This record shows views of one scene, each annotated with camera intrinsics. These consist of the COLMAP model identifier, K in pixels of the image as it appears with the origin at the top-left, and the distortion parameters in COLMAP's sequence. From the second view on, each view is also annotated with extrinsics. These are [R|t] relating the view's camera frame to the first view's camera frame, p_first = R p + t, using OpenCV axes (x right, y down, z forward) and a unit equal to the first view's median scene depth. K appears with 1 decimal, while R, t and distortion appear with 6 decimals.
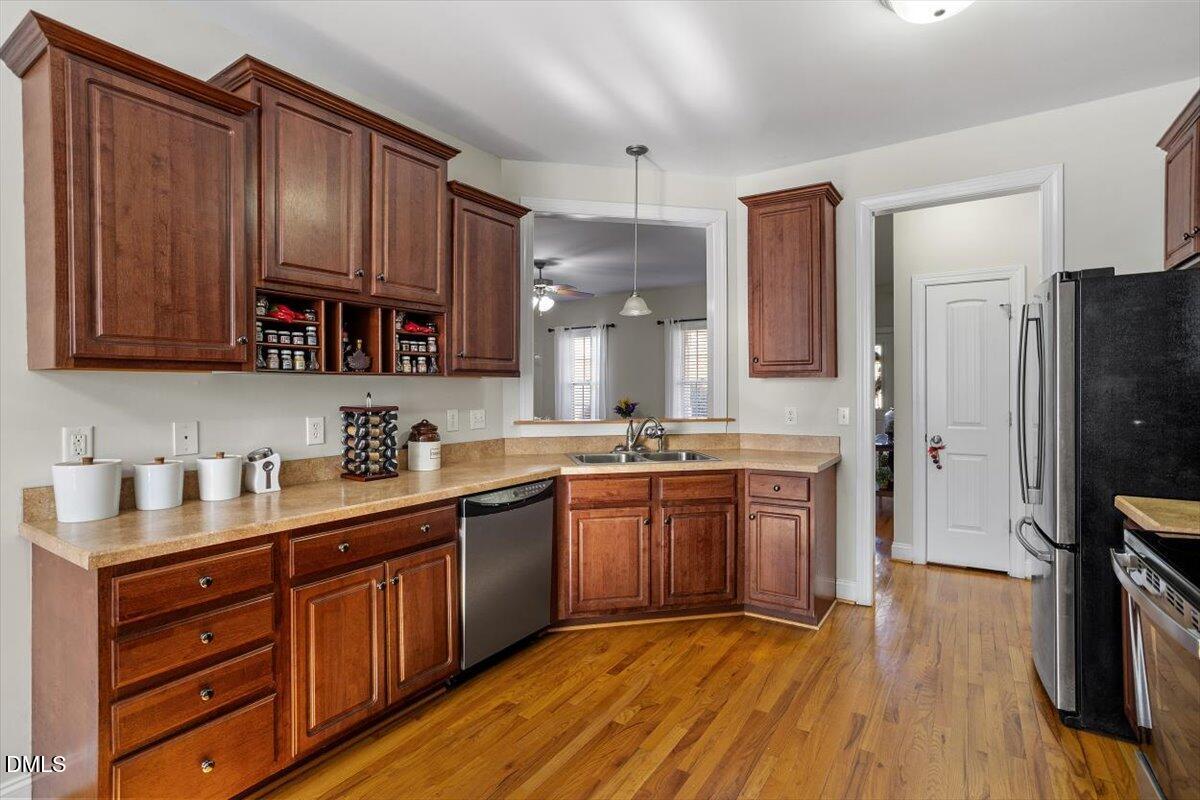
lens RADIAL K [[605.1, 0, 601.1], [0, 605.1, 395.8], [0, 0, 1]] dist [-0.061823, 0.033049]
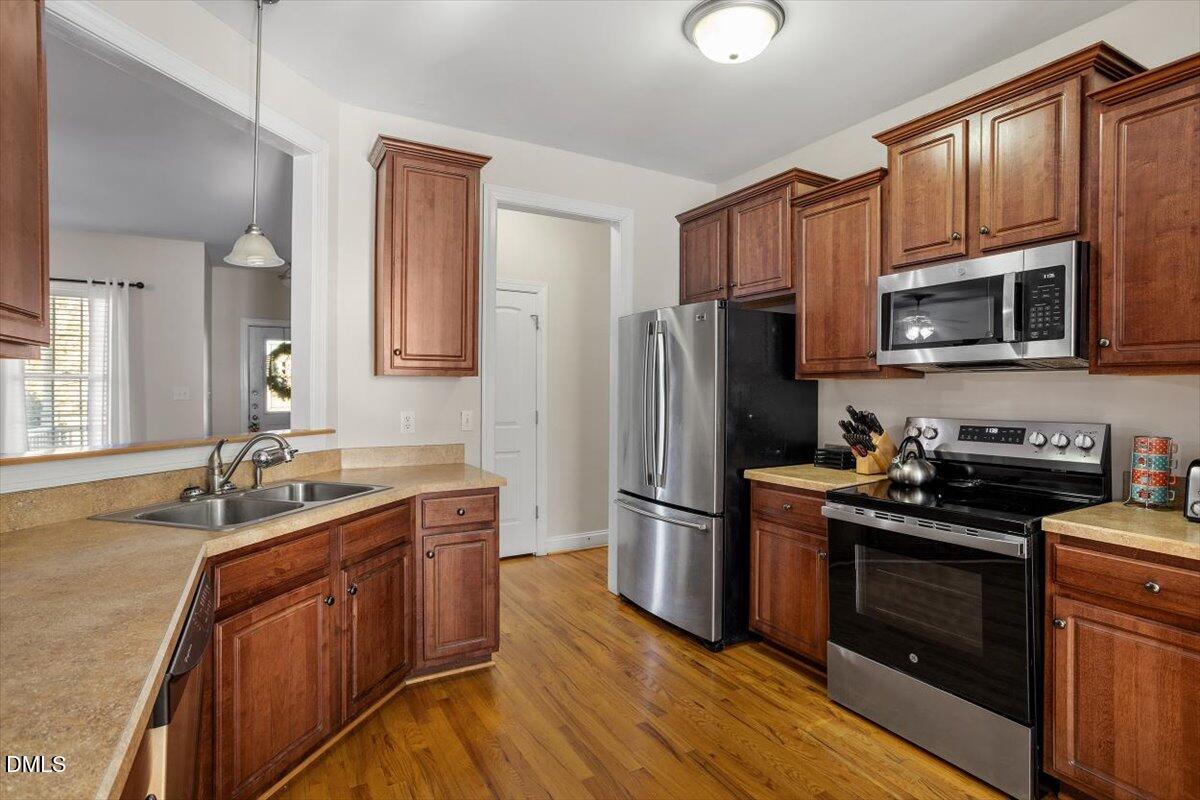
lens RADIAL K [[605.1, 0, 601.1], [0, 605.1, 395.8], [0, 0, 1]] dist [-0.061823, 0.033049]
pose [[0.427808, -0.002538, 0.903866, -0.351400], [0.003020, 0.999994, 0.001379, -0.003566], [-0.903865, 0.002140, 0.427813, 0.466766]]
